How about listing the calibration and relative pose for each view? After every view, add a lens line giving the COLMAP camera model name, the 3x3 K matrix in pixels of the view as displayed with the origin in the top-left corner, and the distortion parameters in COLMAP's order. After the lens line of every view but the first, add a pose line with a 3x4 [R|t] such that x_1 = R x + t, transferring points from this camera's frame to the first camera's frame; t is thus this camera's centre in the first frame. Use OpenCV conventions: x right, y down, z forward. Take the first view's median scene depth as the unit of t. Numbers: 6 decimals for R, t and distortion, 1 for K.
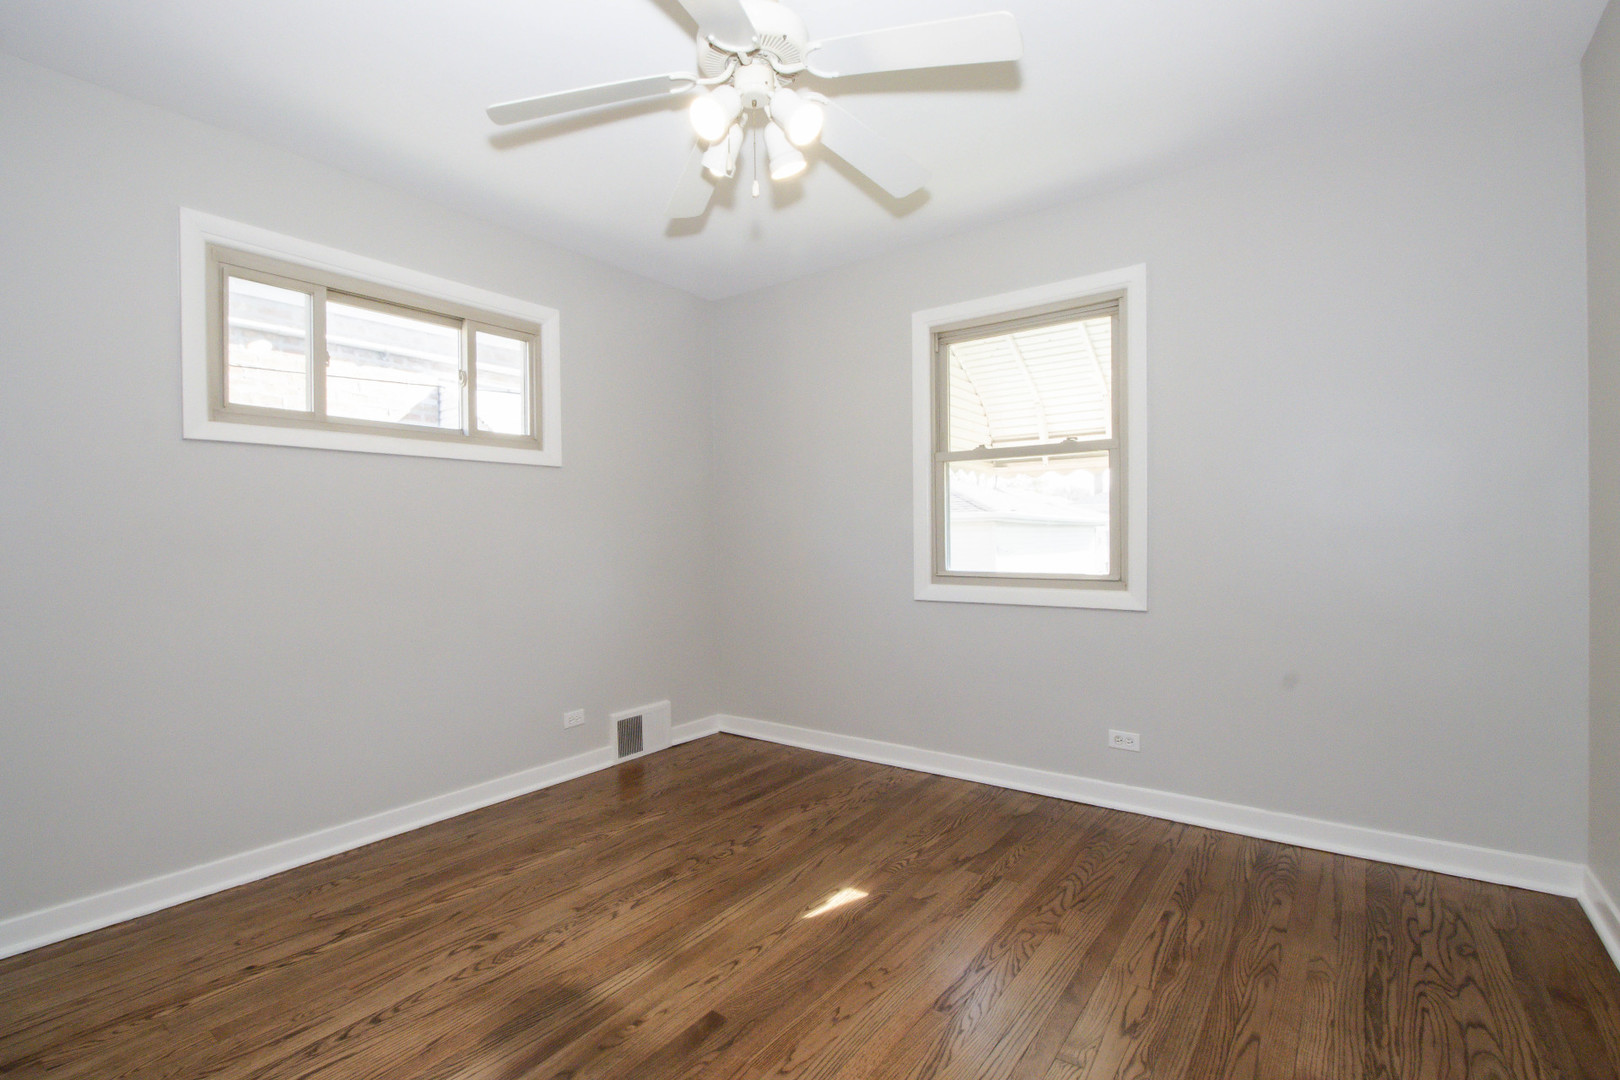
lens RADIAL K [[750.8, 0, 810.2], [0, 750.8, 538.7], [0, 0, 1]] dist [-0.003713, -0.002444]
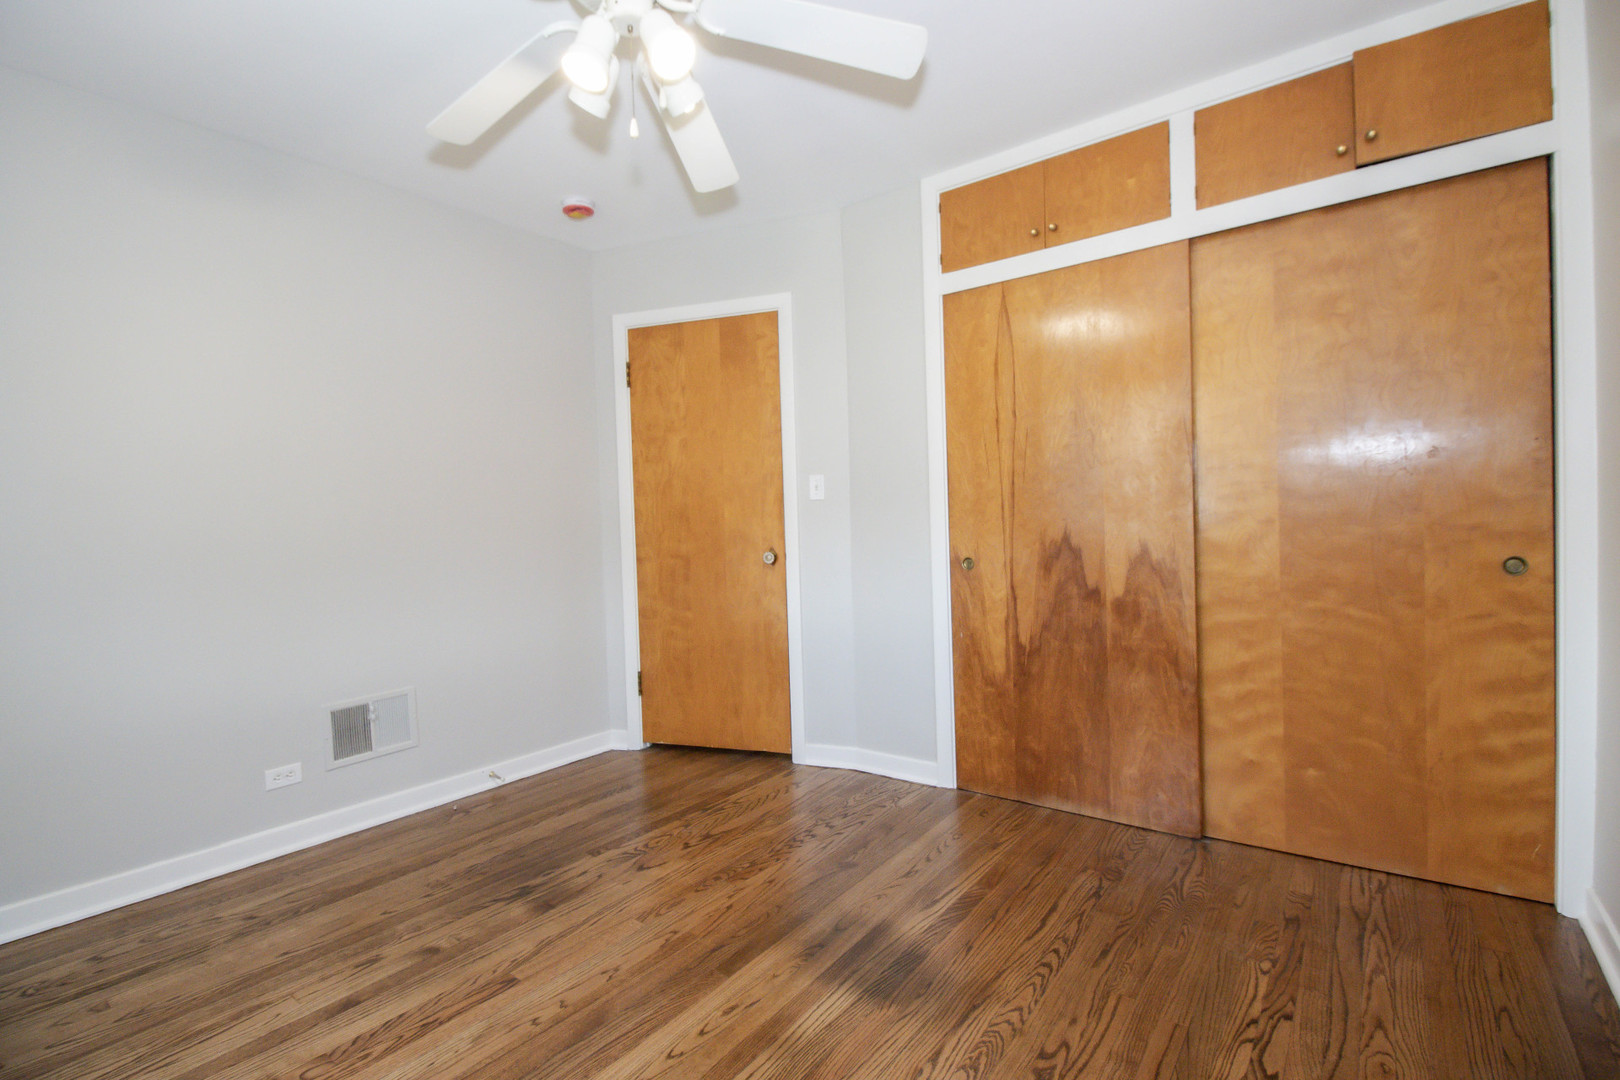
lens RADIAL K [[750.8, 0, 800.7], [0, 750.8, 537.3], [0, 0, 1]] dist [-0.003713, -0.002444]
pose [[-0.998613, 0.047312, 0.023112, -0.200913], [0.048144, 0.998158, 0.036903, -0.010317], [-0.021323, 0.037964, -0.999052, 1.427536]]
